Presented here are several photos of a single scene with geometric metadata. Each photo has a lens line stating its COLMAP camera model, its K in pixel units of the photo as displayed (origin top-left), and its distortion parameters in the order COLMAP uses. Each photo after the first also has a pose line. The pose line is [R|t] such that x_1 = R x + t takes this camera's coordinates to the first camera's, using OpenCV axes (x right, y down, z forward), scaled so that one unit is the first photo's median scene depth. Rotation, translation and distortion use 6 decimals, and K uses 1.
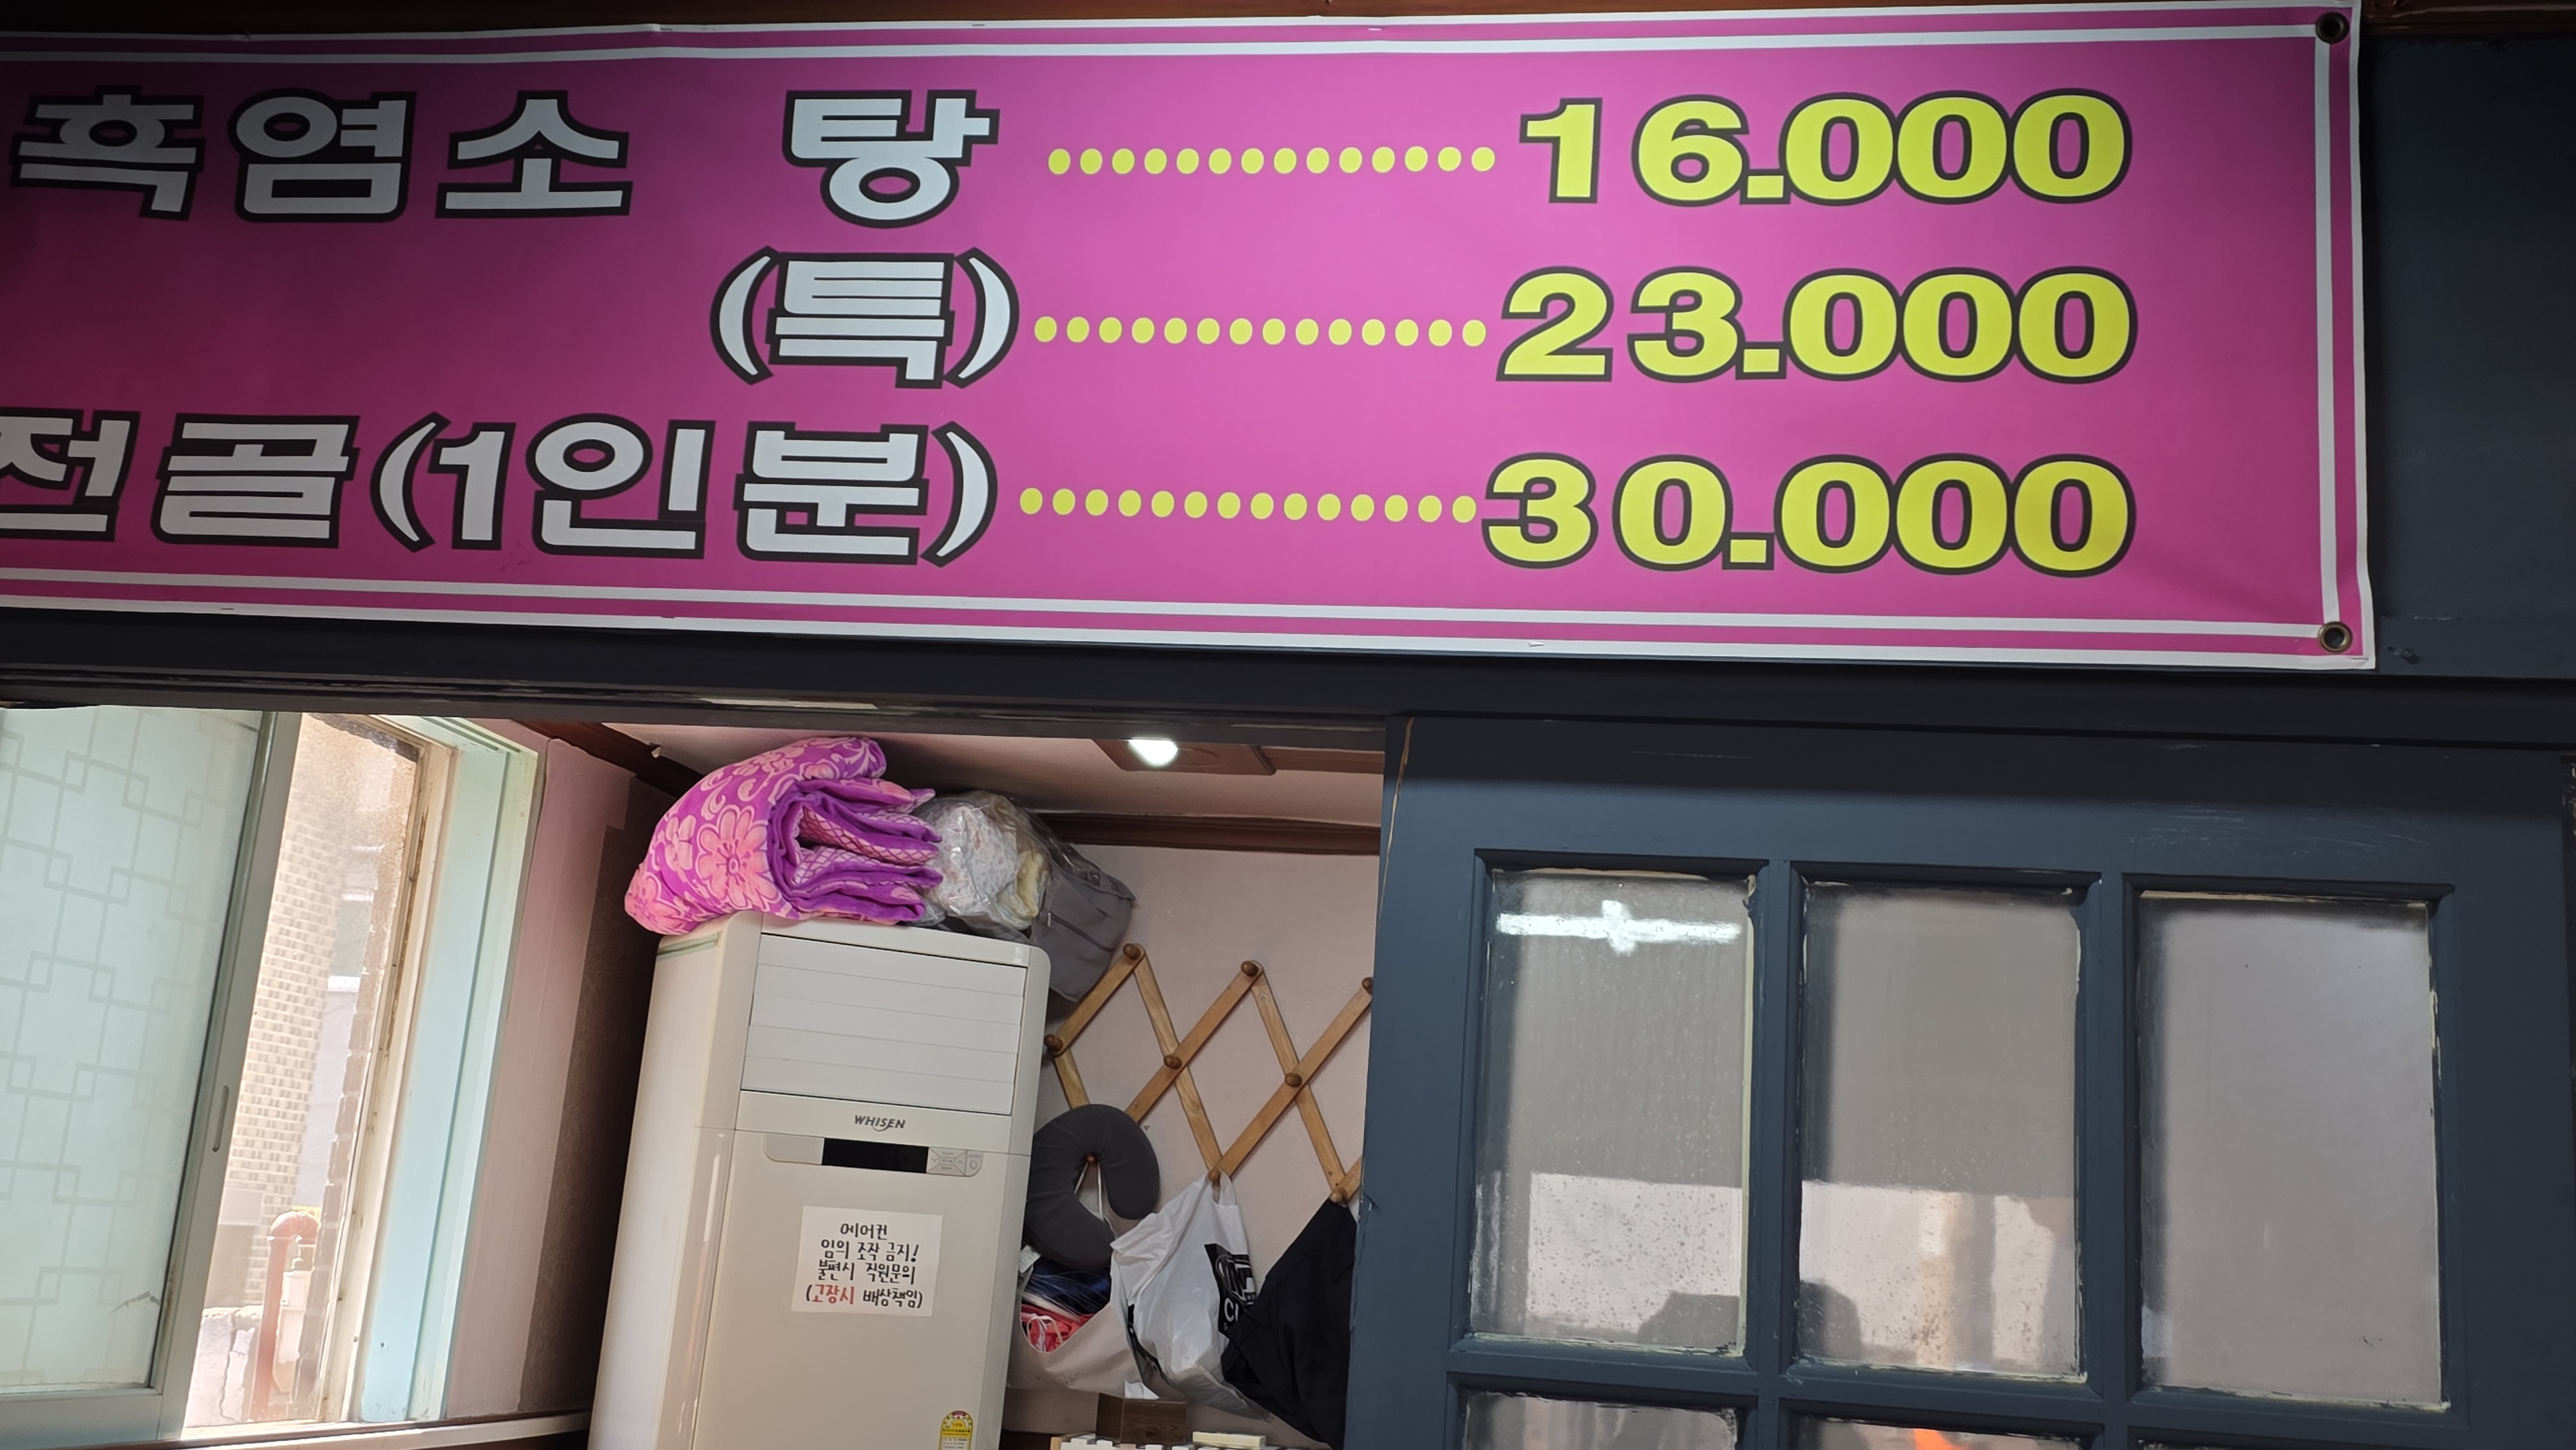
lens RADIAL K [[2497.9, 0, 1300.9], [0, 2497.9, 741.1], [0, 0, 1]] dist [0.053079, 0.000000]
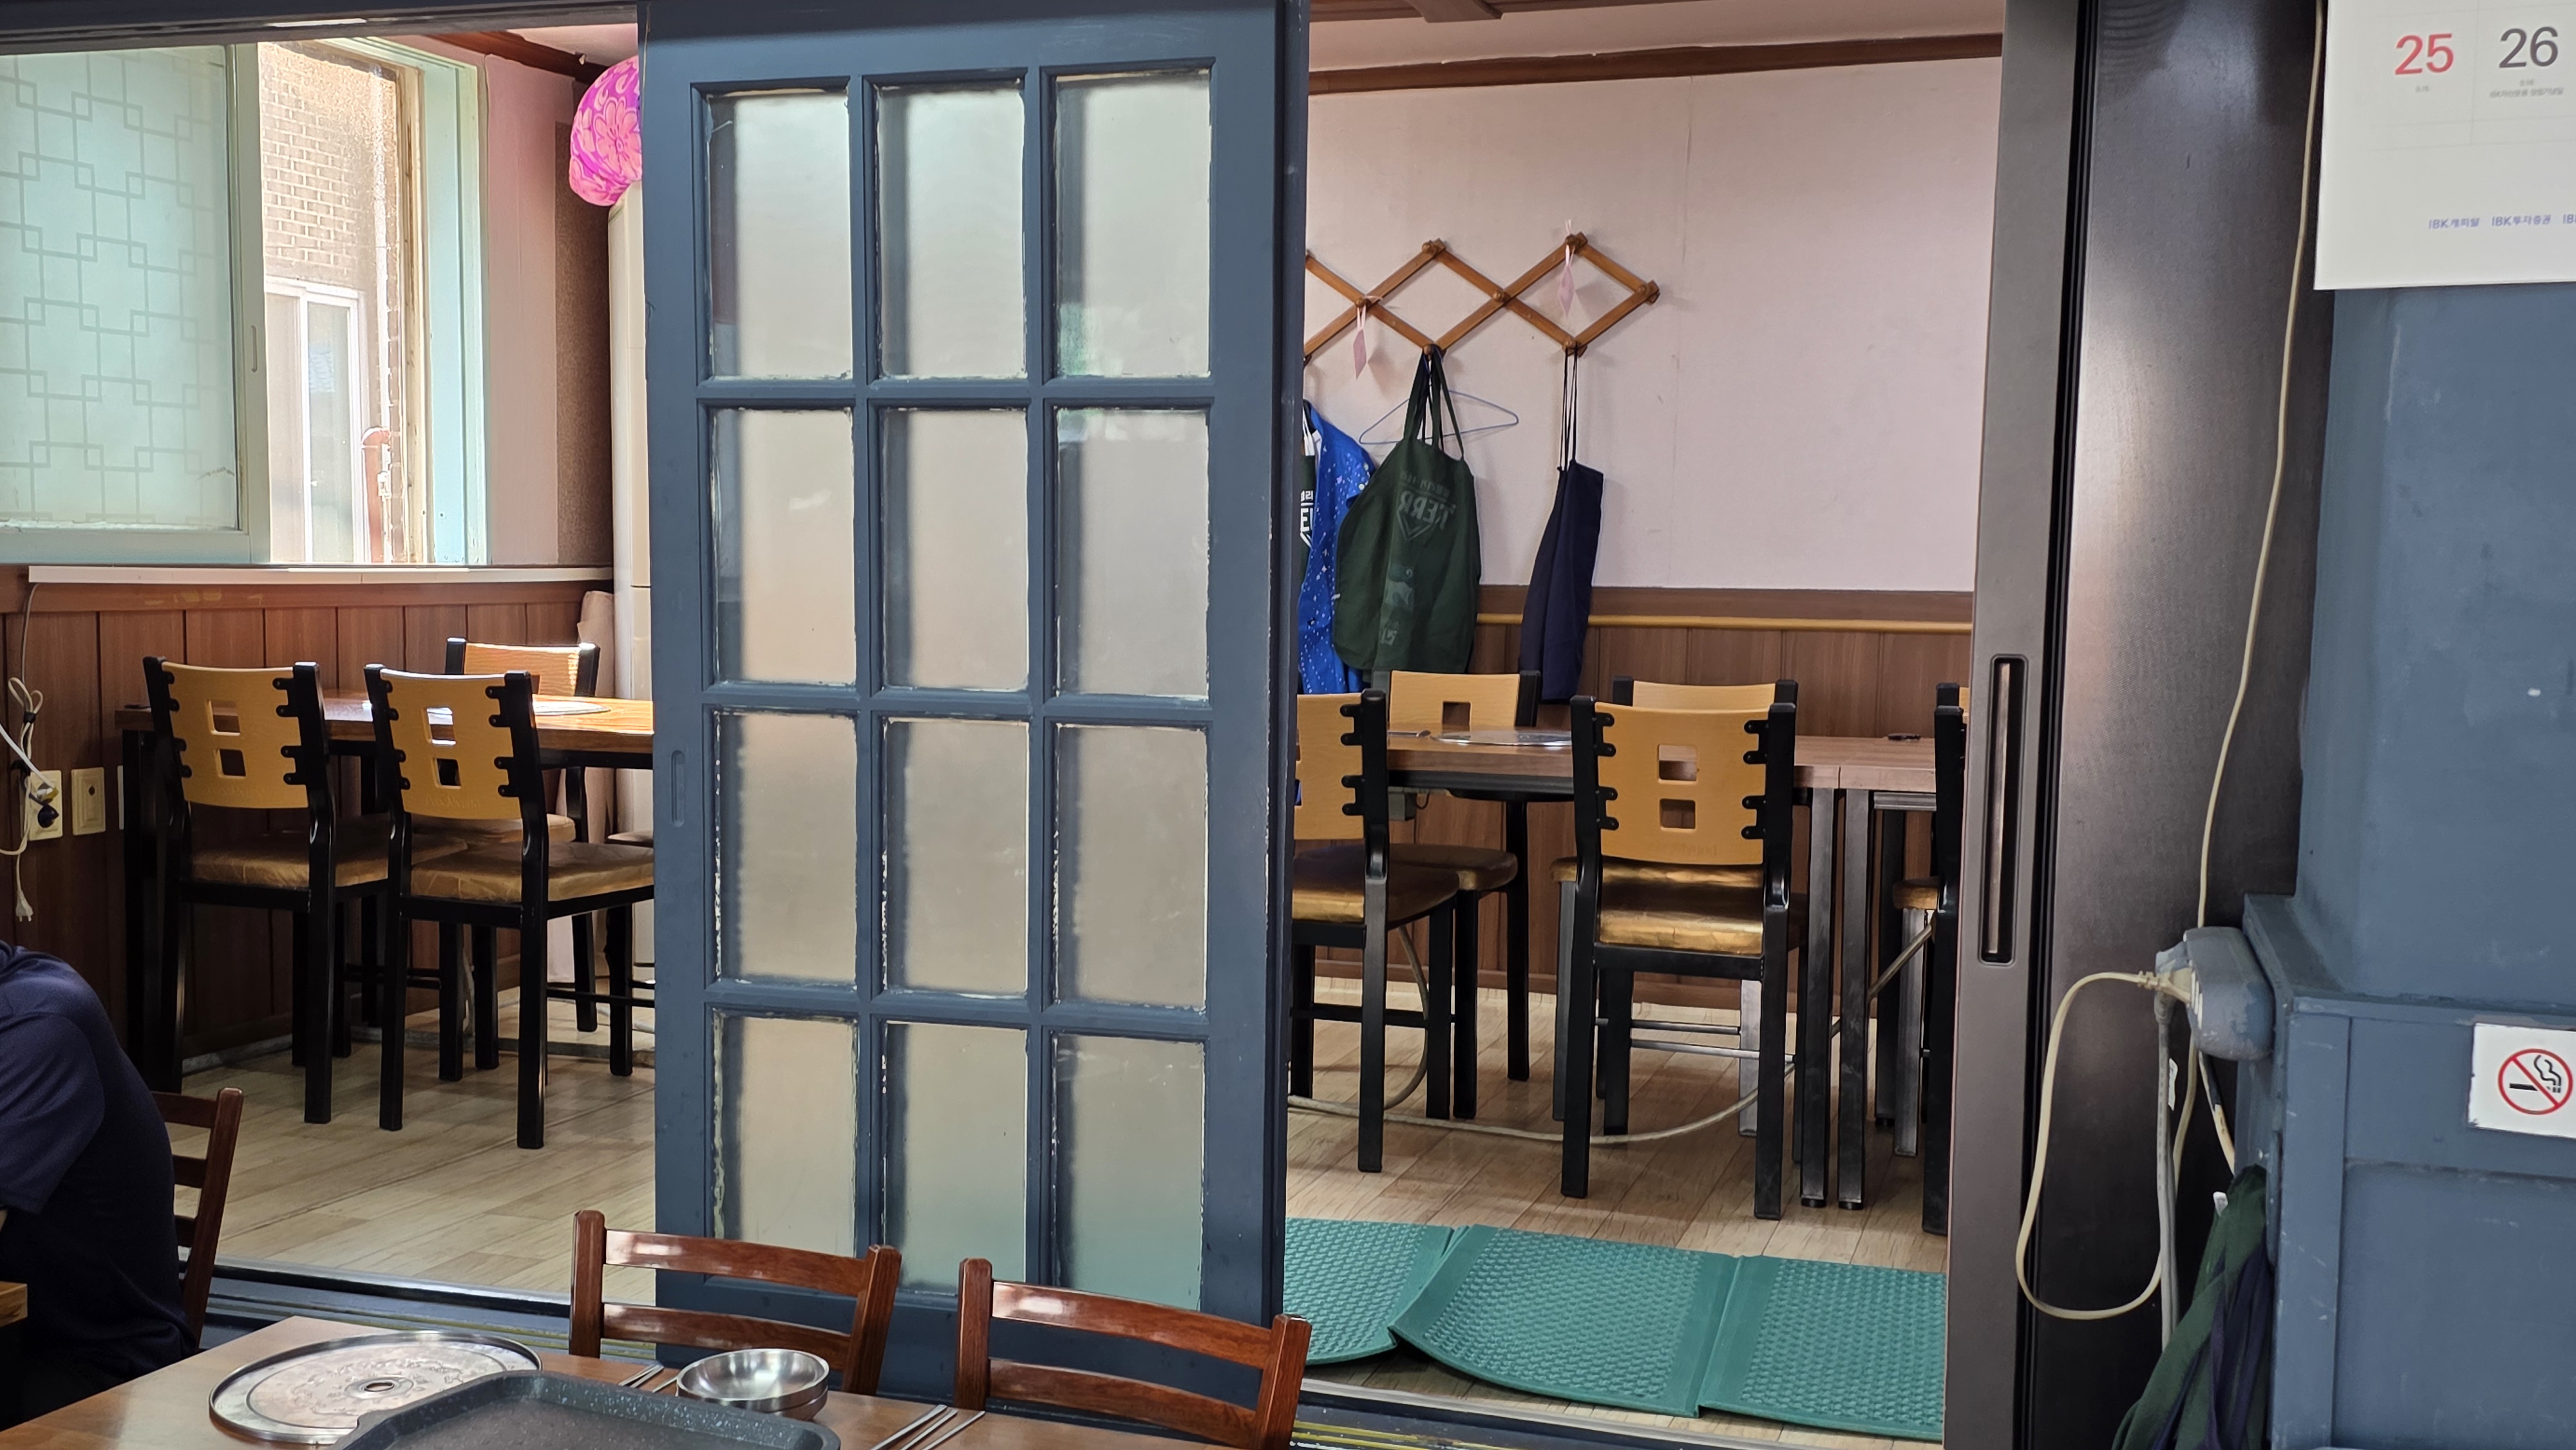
lens RADIAL K [[2497.9, 0, 1272.9], [0, 2497.9, 726.7], [0, 0, 1]] dist [0.053079, 0.000000]
pose [[0.983998, -0.040345, -0.173549, 0.408753], [0.086807, 0.959164, 0.269202, 0.021298], [0.155601, -0.279959, 0.947318, -0.350692]]
